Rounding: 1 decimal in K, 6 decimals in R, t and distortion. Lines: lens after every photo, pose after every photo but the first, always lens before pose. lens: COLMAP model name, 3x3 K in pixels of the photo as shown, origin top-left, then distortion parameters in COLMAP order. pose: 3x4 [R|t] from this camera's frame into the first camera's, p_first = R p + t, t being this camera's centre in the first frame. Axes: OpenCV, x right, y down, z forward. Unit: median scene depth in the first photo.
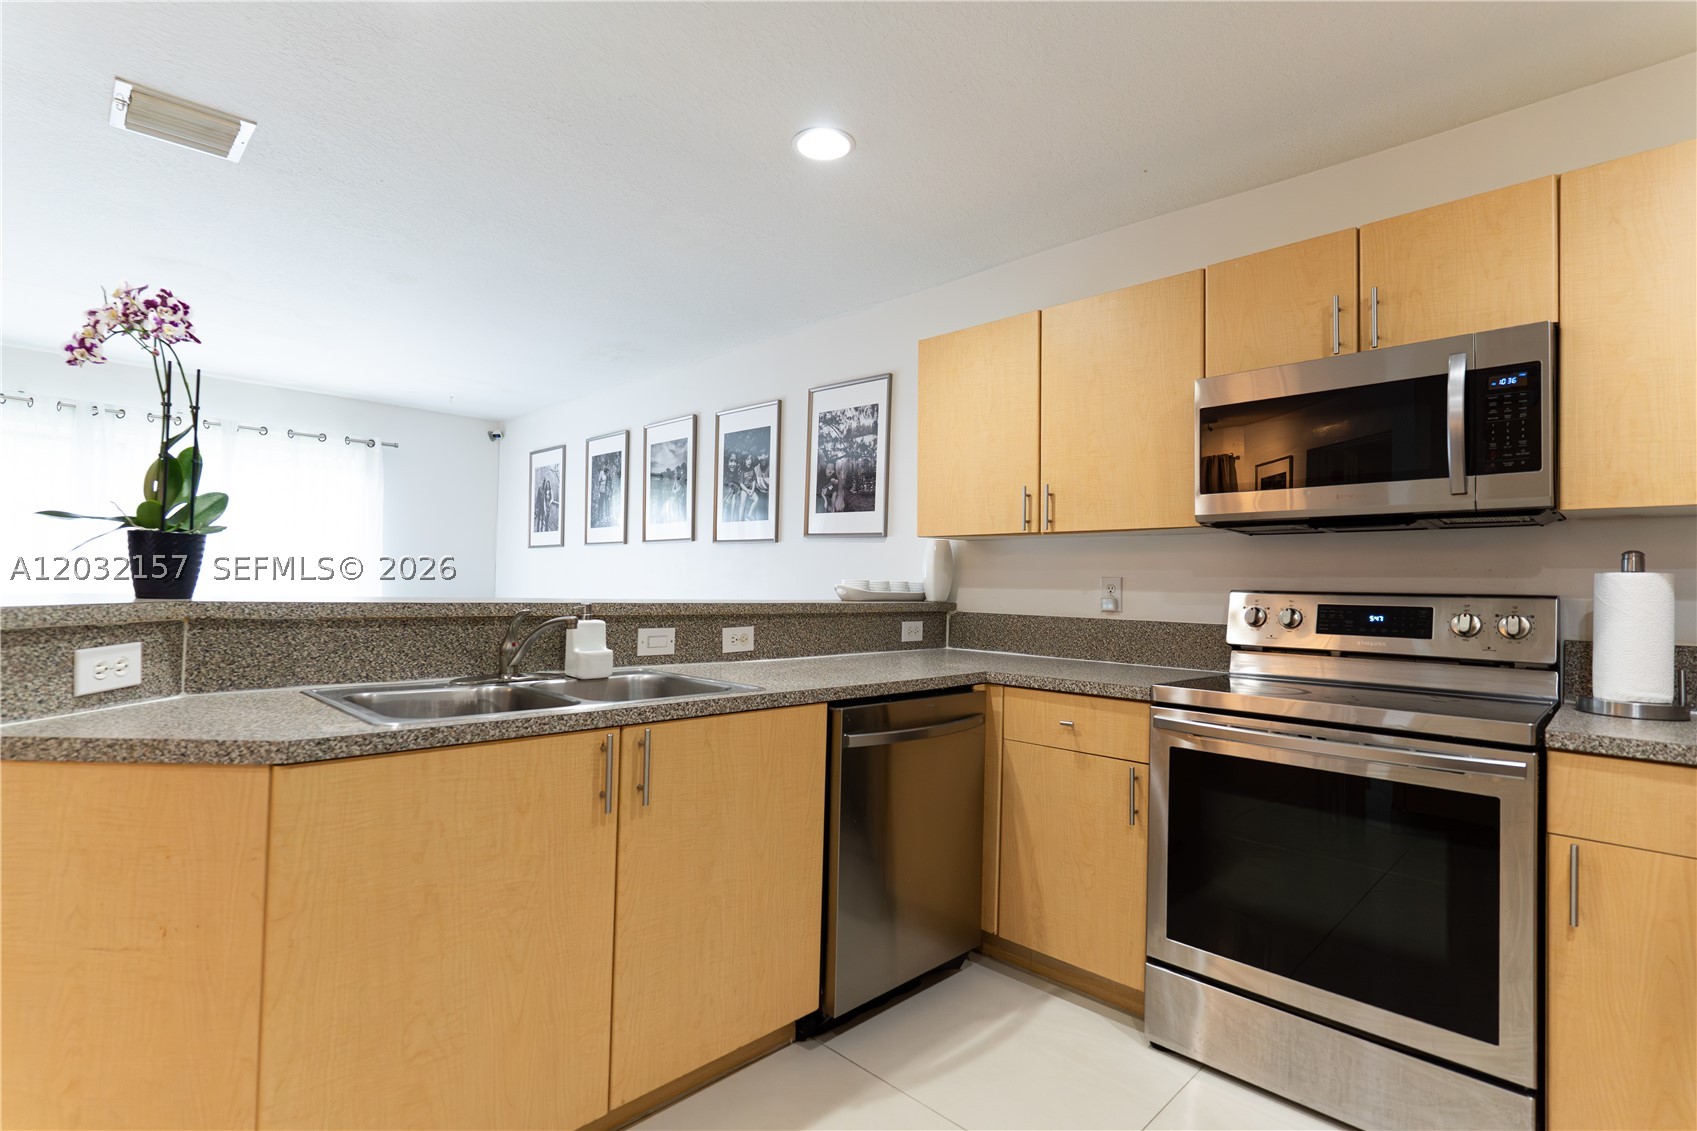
lens RADIAL K [[805.8, 0, 846.5], [0, 805.8, 563.1], [0, 0, 1]] dist [0.004544, -0.000739]
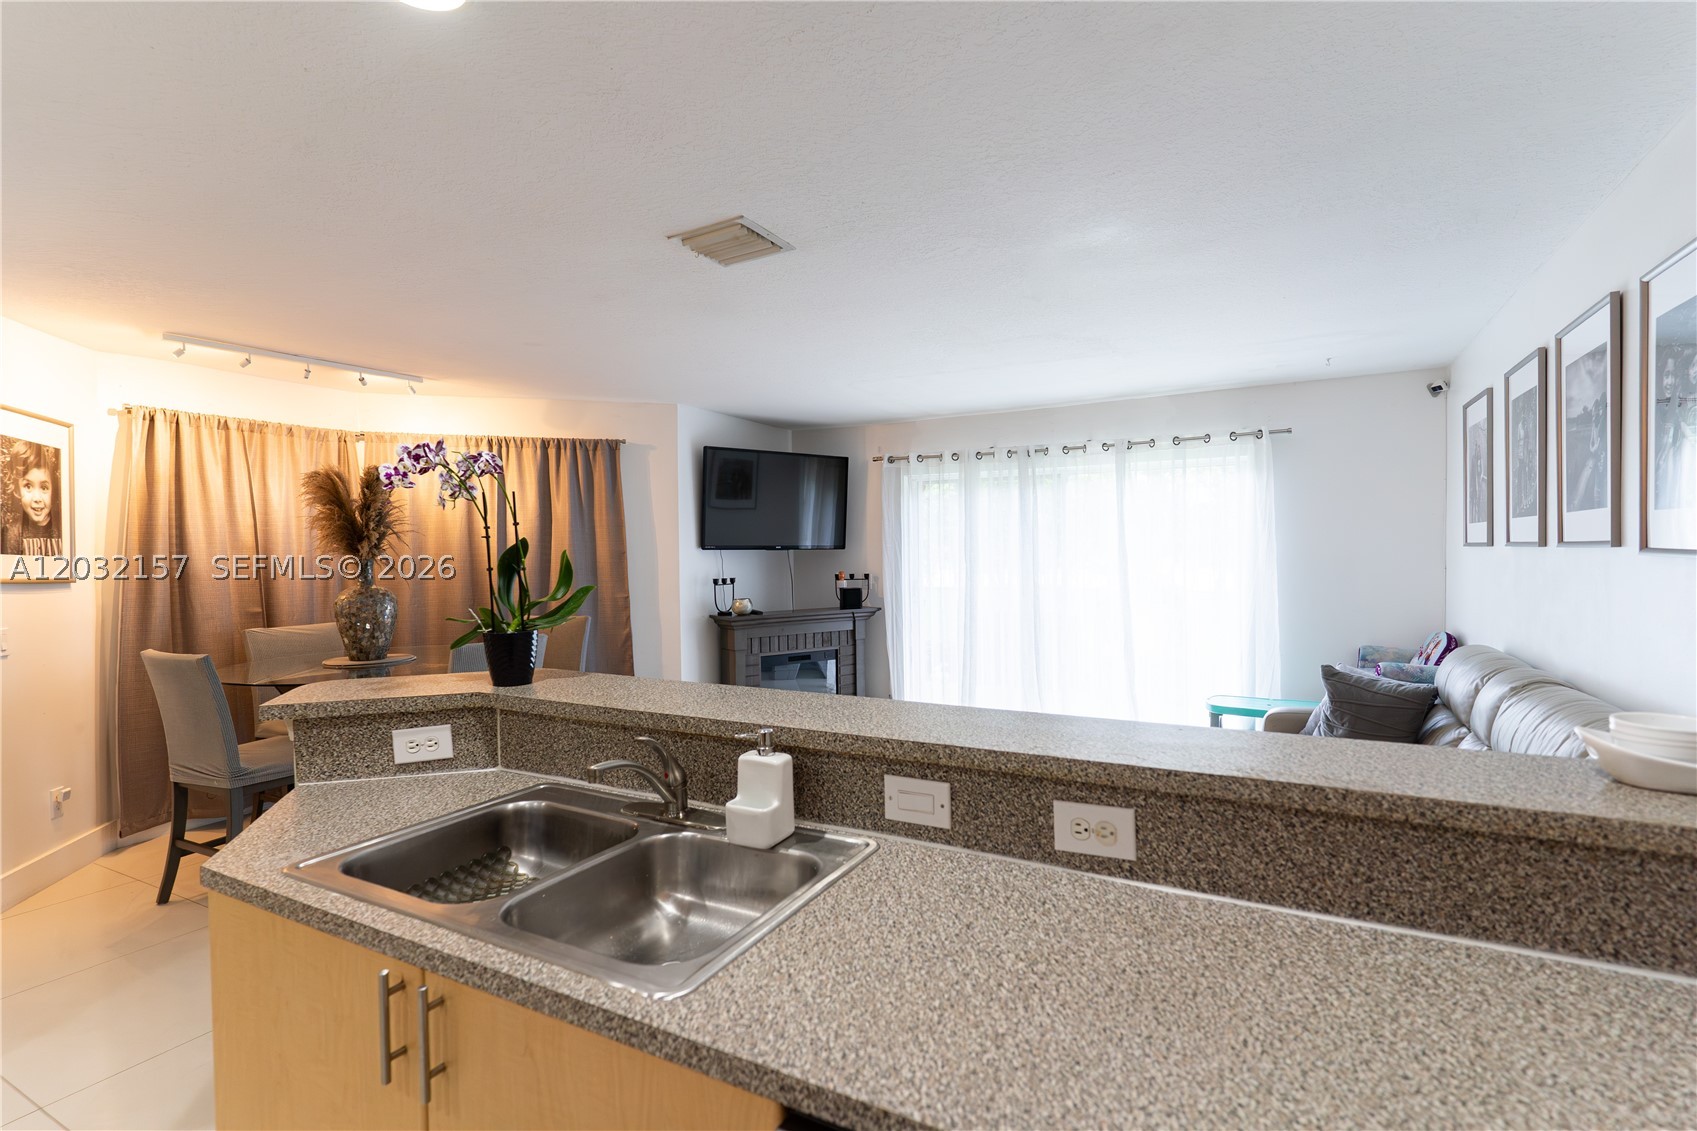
lens RADIAL K [[805.8, 0, 842.4], [0, 805.8, 561.5], [0, 0, 1]] dist [0.004544, -0.000739]
pose [[0.274265, -0.010148, -0.961600, 0.203427], [0.046458, 0.998917, 0.002709, -0.052565], [0.960531, -0.045417, 0.274440, 0.497889]]
